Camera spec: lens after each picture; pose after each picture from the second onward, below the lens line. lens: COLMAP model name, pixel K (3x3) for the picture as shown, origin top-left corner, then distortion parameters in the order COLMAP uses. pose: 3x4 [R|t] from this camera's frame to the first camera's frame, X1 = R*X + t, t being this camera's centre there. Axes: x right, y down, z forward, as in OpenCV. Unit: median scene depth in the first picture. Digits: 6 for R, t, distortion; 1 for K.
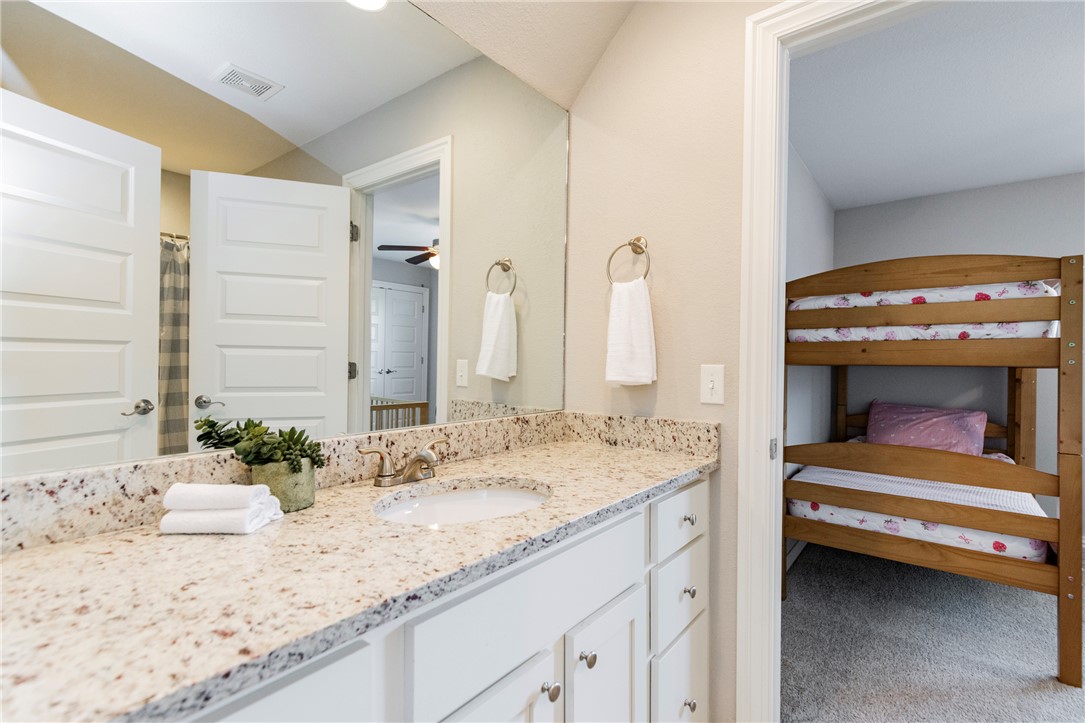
lens RADIAL K [[503.9, 0, 542.5], [0, 503.9, 361.5], [0, 0, 1]] dist [0.034769, -0.000054]
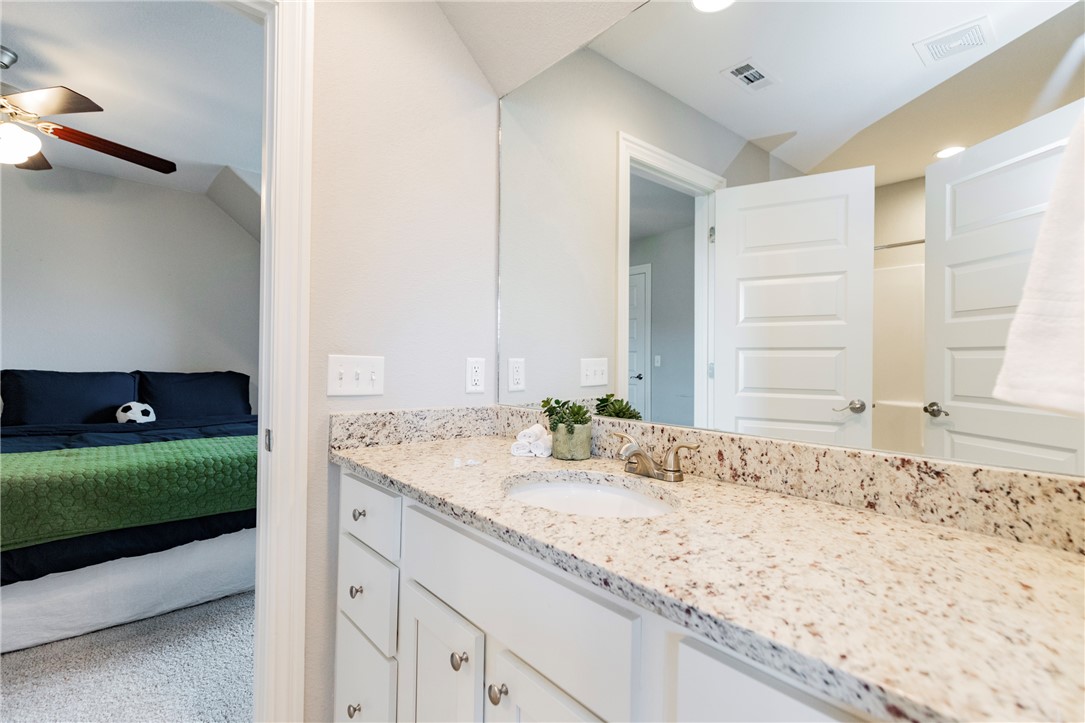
lens RADIAL K [[512.7, 0, 571.2], [0, 512.7, 354.5], [0, 0, 1]] dist [0.001628, 0.000100]
pose [[-0.170566, -0.028688, -0.984929, 0.646806], [-0.015604, 0.999529, -0.026411, 0.023731], [0.985223, 0.010864, -0.170933, 0.870440]]
